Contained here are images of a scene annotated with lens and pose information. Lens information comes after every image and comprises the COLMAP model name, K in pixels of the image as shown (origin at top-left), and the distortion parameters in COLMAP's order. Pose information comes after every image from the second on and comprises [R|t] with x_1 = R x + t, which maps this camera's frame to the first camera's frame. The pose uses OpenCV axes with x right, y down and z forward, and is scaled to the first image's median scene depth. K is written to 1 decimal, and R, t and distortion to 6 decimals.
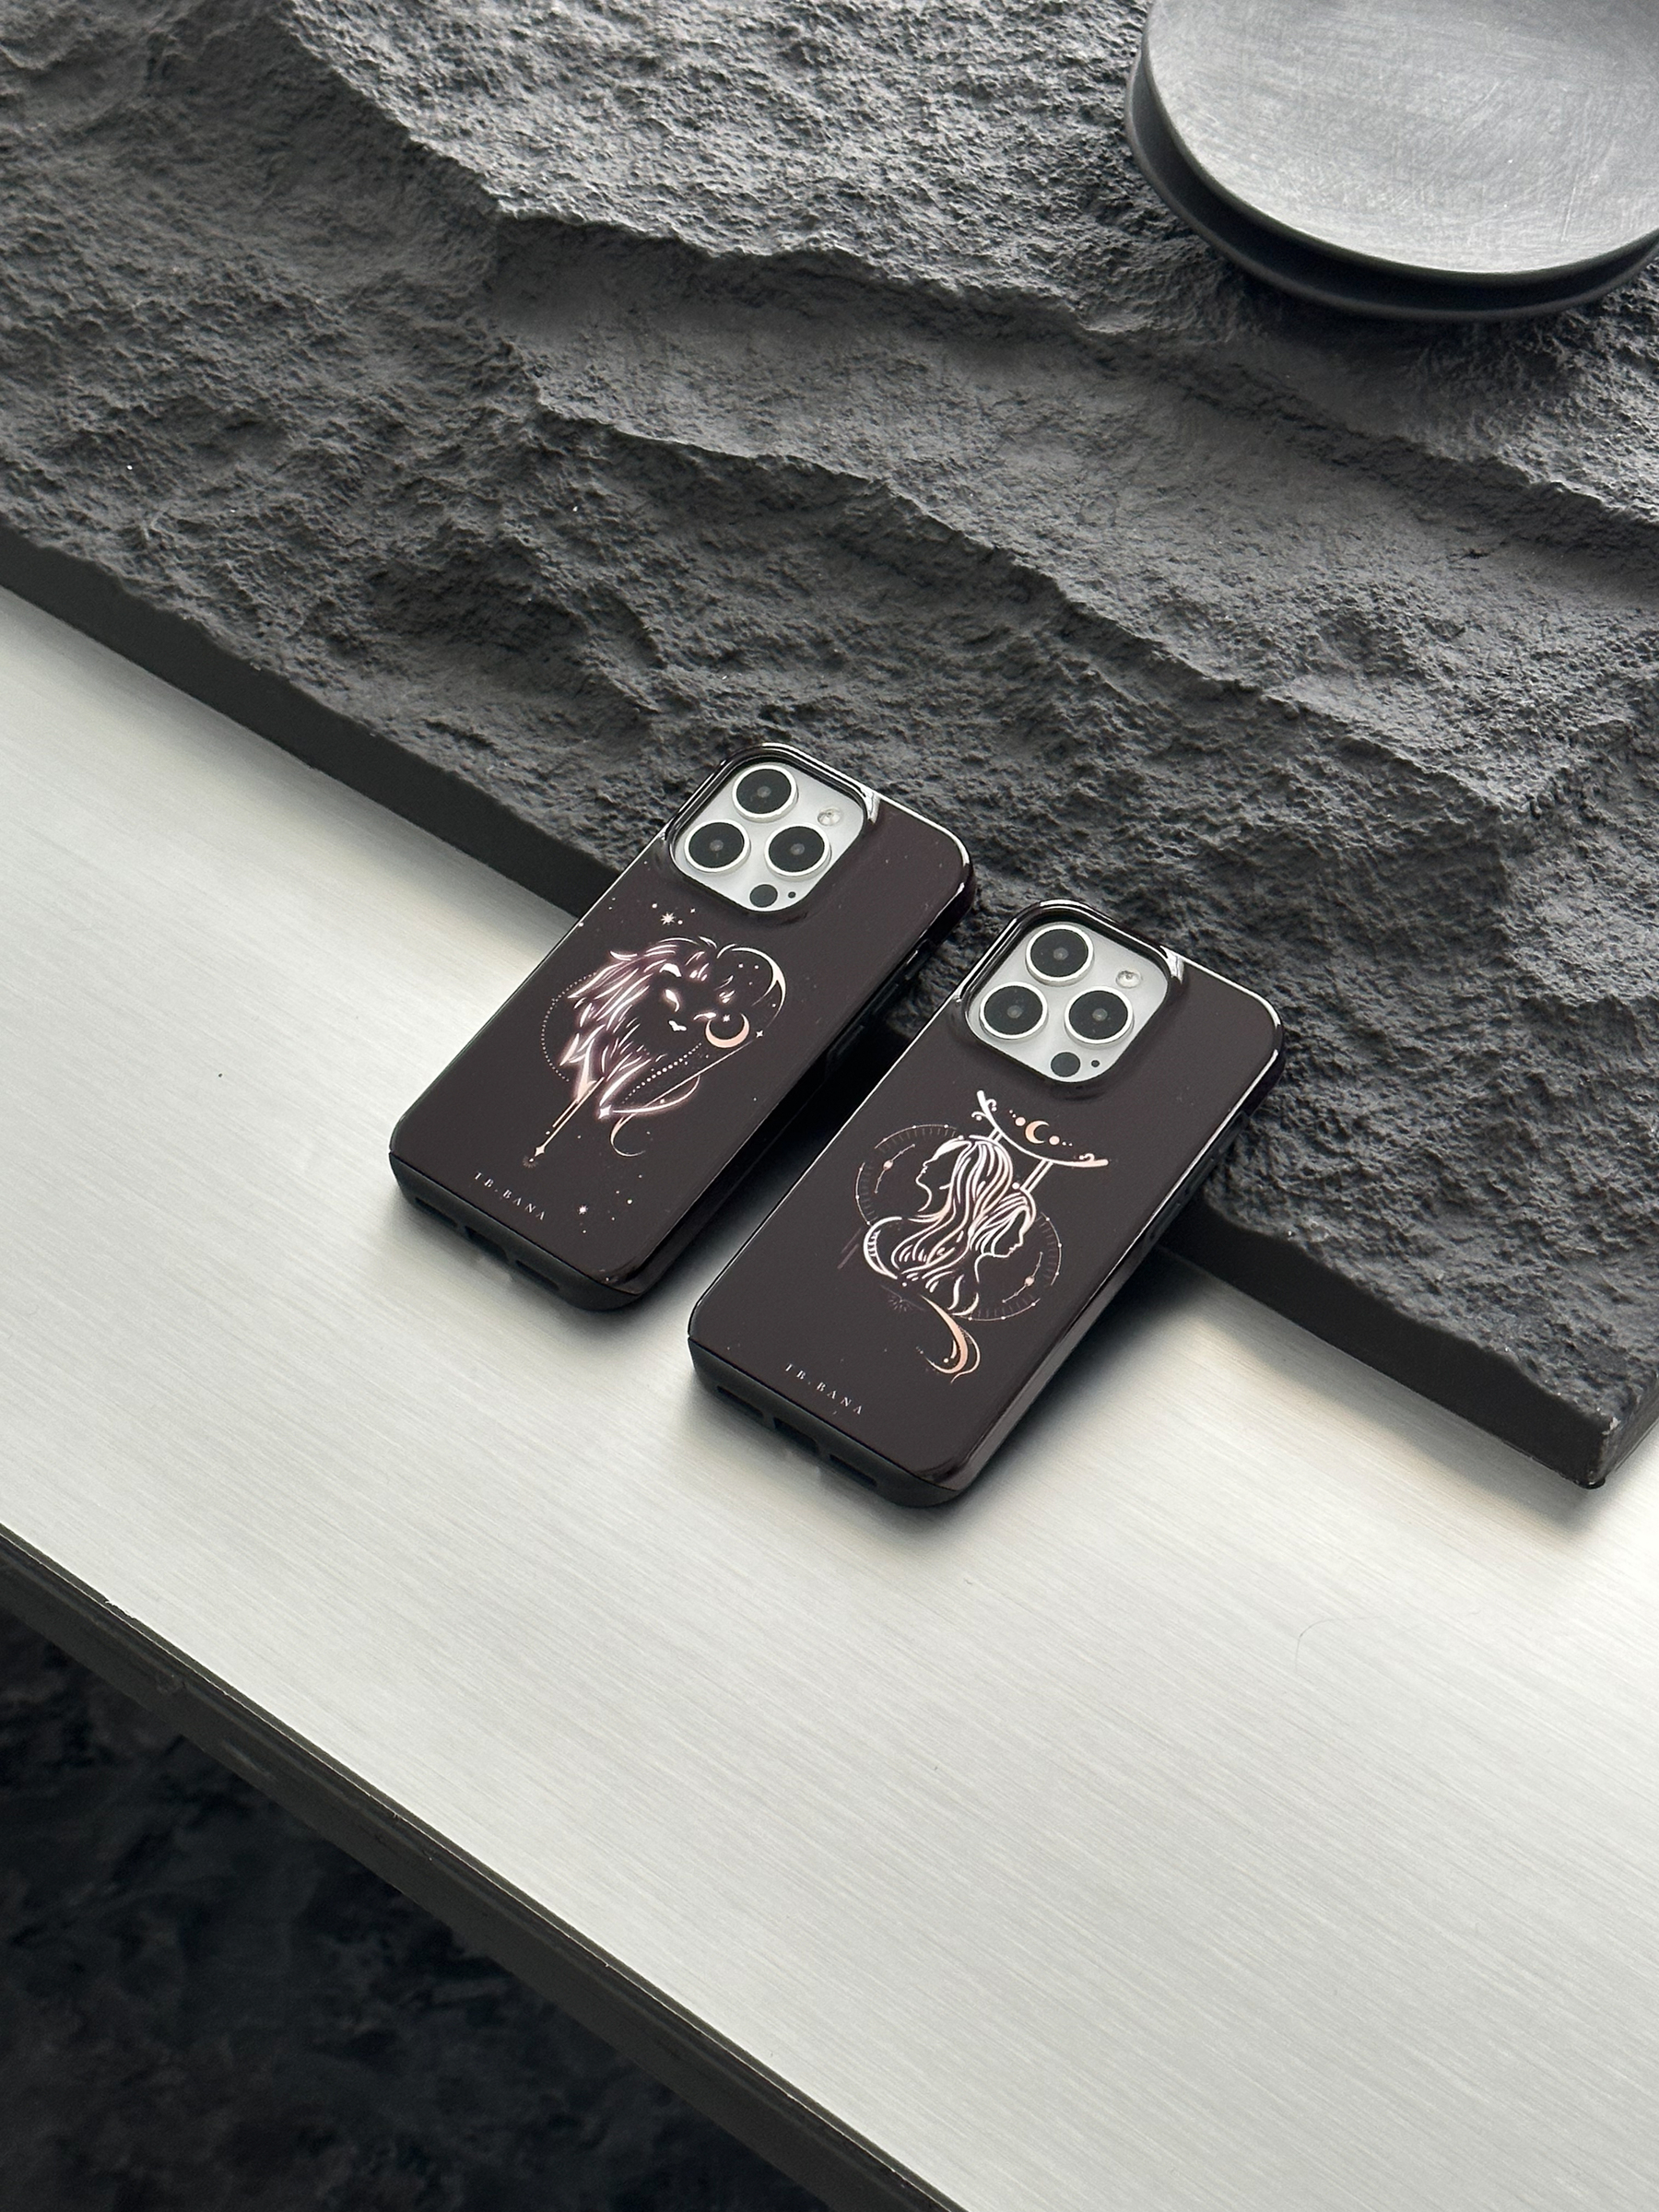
lens RADIAL K [[3758.7, 0, 829.5], [0, 3758.7, 1106.0], [0, 0, 1]] dist [0.151094, -0.052856]
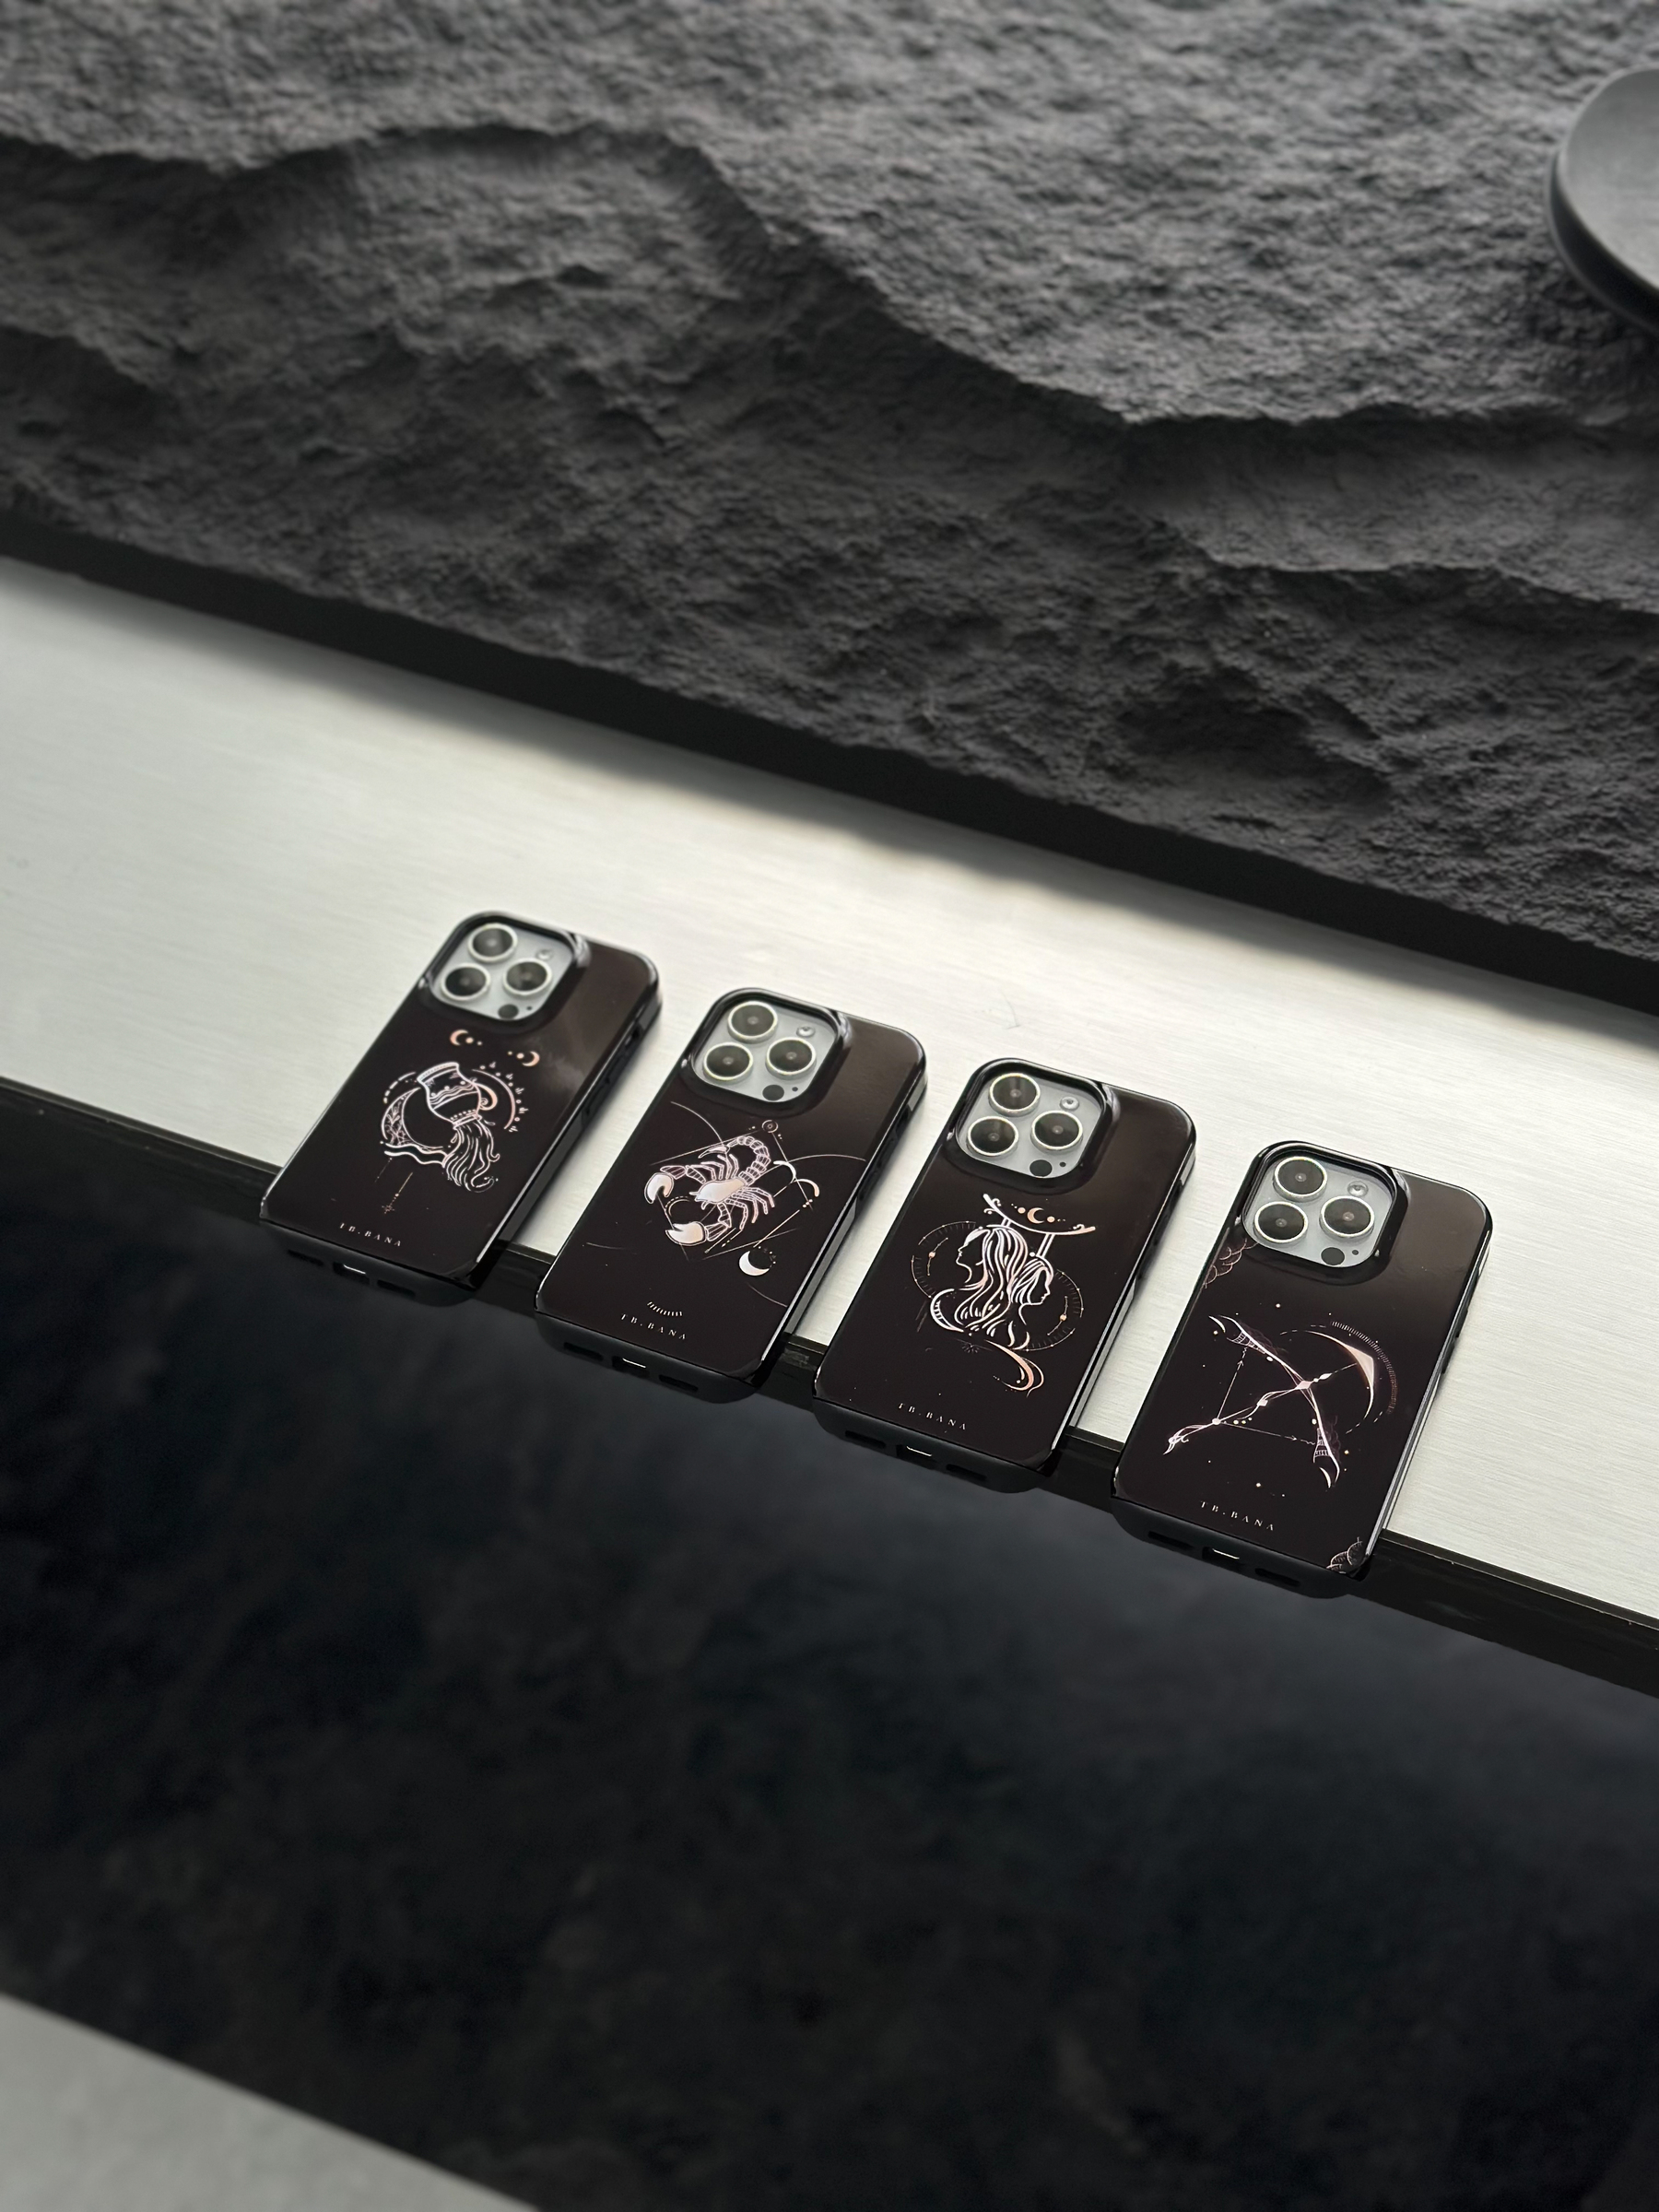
lens RADIAL K [[3010.4, 0, 829.5], [0, 3010.4, 1106.0], [0, 0, 1]] dist [0.140126, -0.077433]
pose [[0.967028, -0.210514, 0.143323, -0.382201], [0.207580, 0.977581, 0.035295, -0.064300], [-0.147540, -0.004381, 0.989046, -0.013542]]
